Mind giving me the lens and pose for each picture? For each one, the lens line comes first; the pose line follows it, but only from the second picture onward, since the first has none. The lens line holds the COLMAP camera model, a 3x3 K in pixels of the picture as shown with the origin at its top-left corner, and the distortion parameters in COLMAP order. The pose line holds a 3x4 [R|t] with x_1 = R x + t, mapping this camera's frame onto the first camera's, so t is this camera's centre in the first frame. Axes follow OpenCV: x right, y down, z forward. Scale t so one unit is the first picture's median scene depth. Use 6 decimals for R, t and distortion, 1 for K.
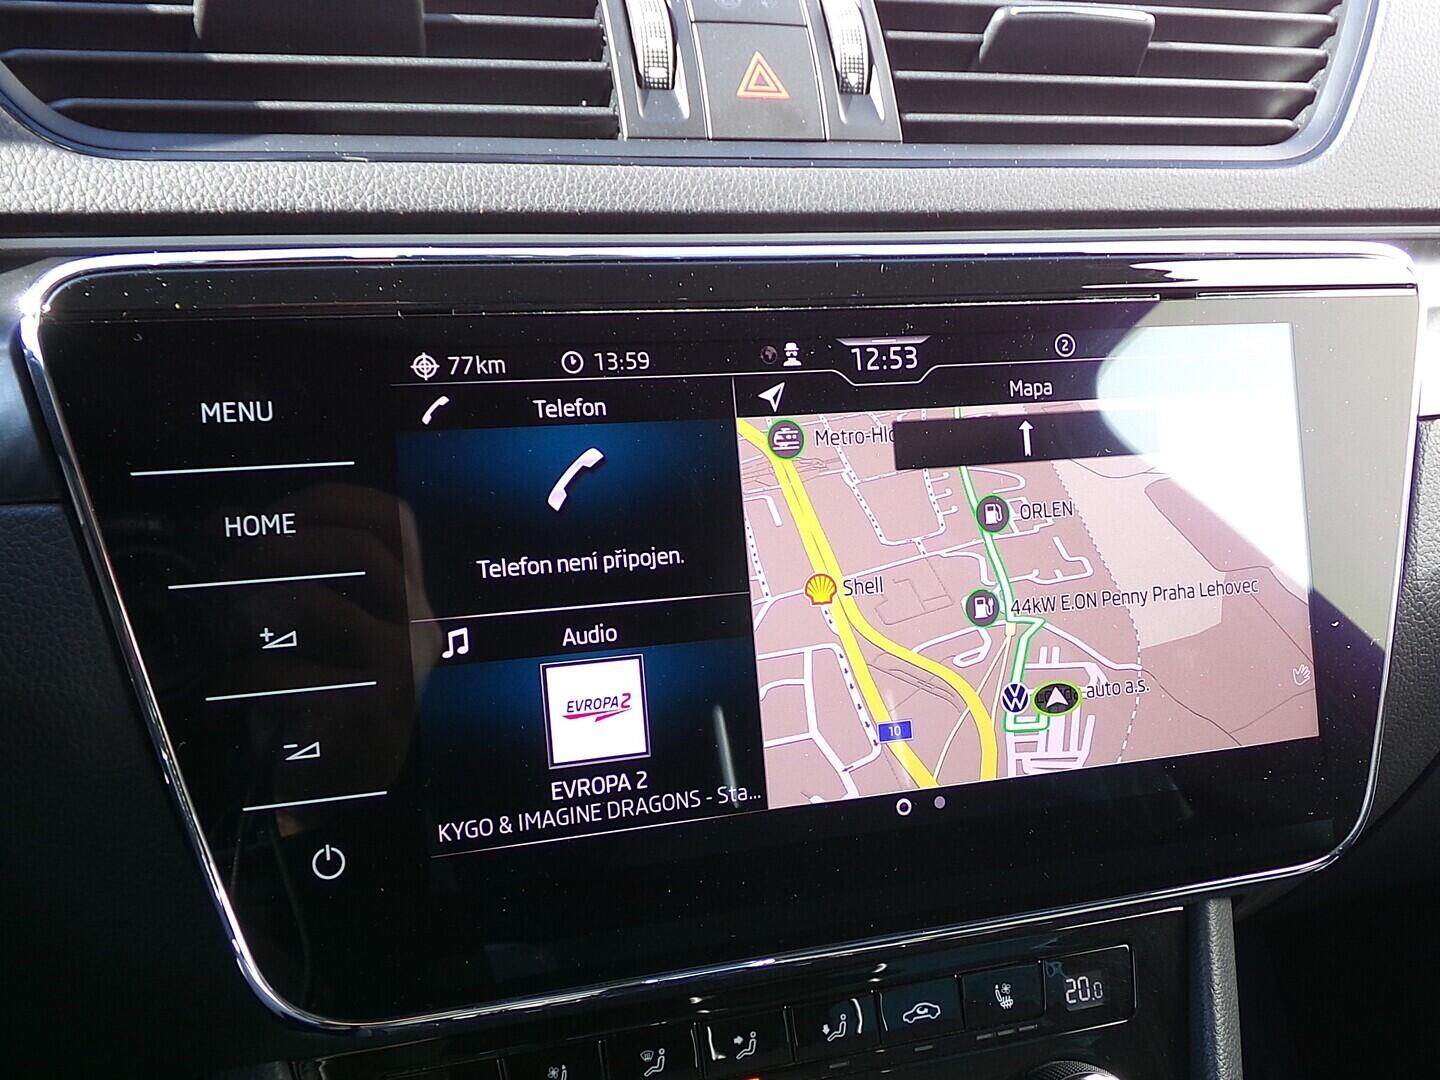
lens RADIAL K [[1643.2, 0, 799.4], [0, 1643.2, 546.5], [0, 0, 1]] dist [-0.029156, 0.000000]
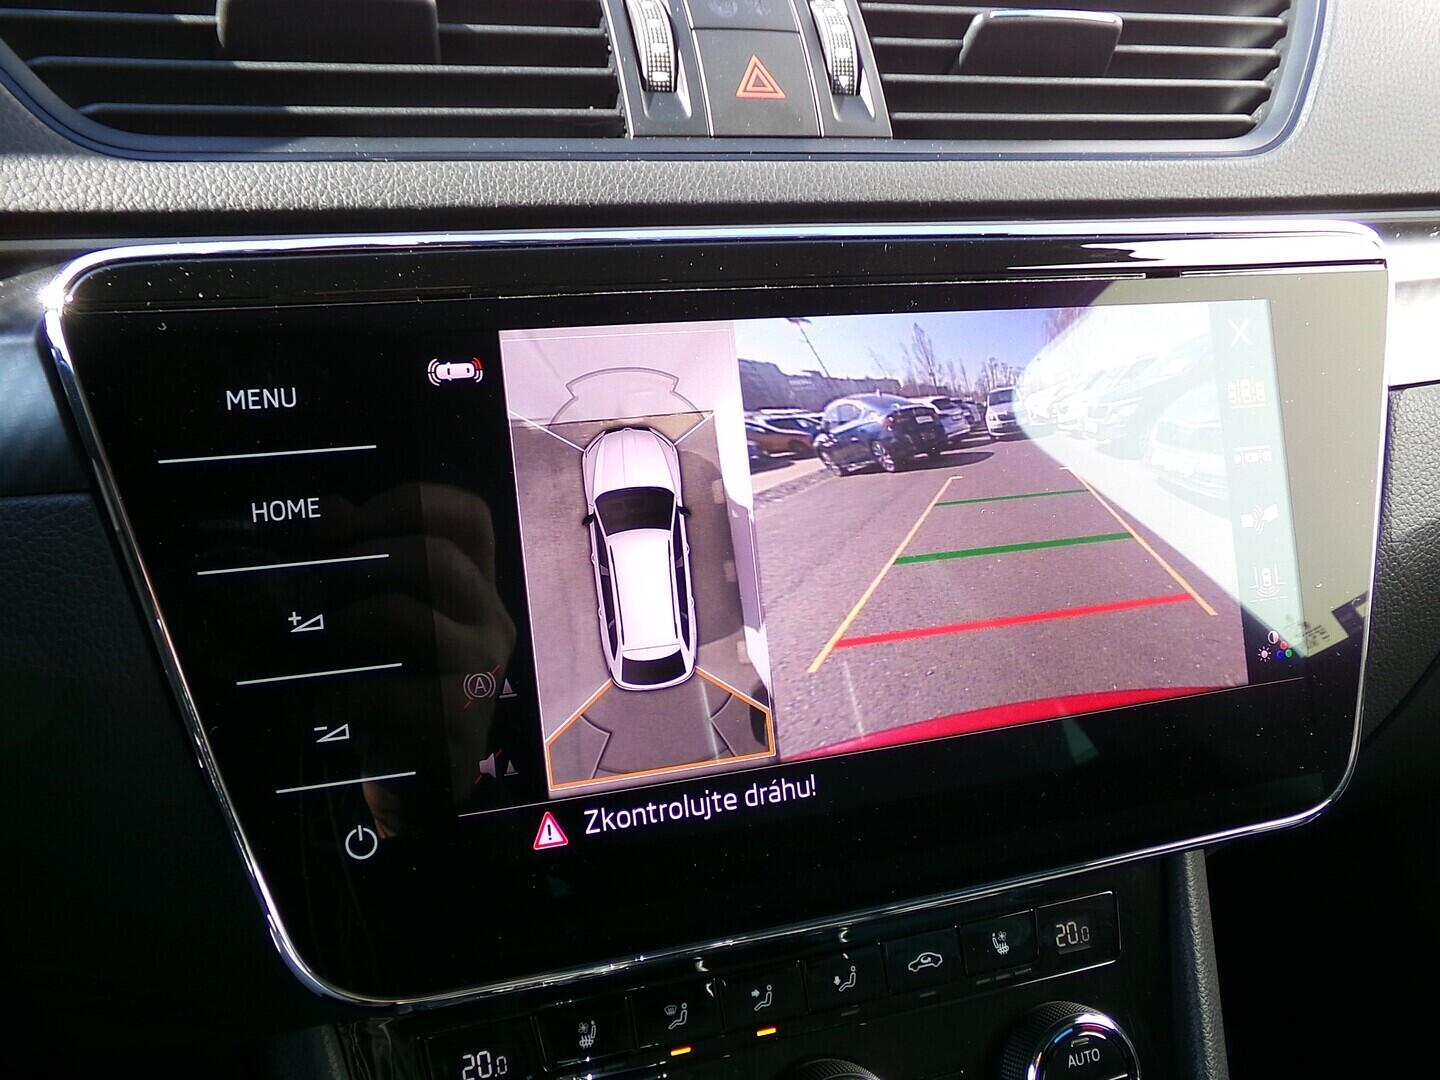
lens RADIAL K [[1303.5, 0, 713.0], [0, 1303.5, 528.6], [0, 0, 1]] dist [-0.050434, 0.076894]
pose [[0.999318, -0.023734, -0.028283, -0.037031], [0.023464, 0.999676, -0.009846, 0.010422], [0.028507, 0.009175, 0.999551, 0.175471]]
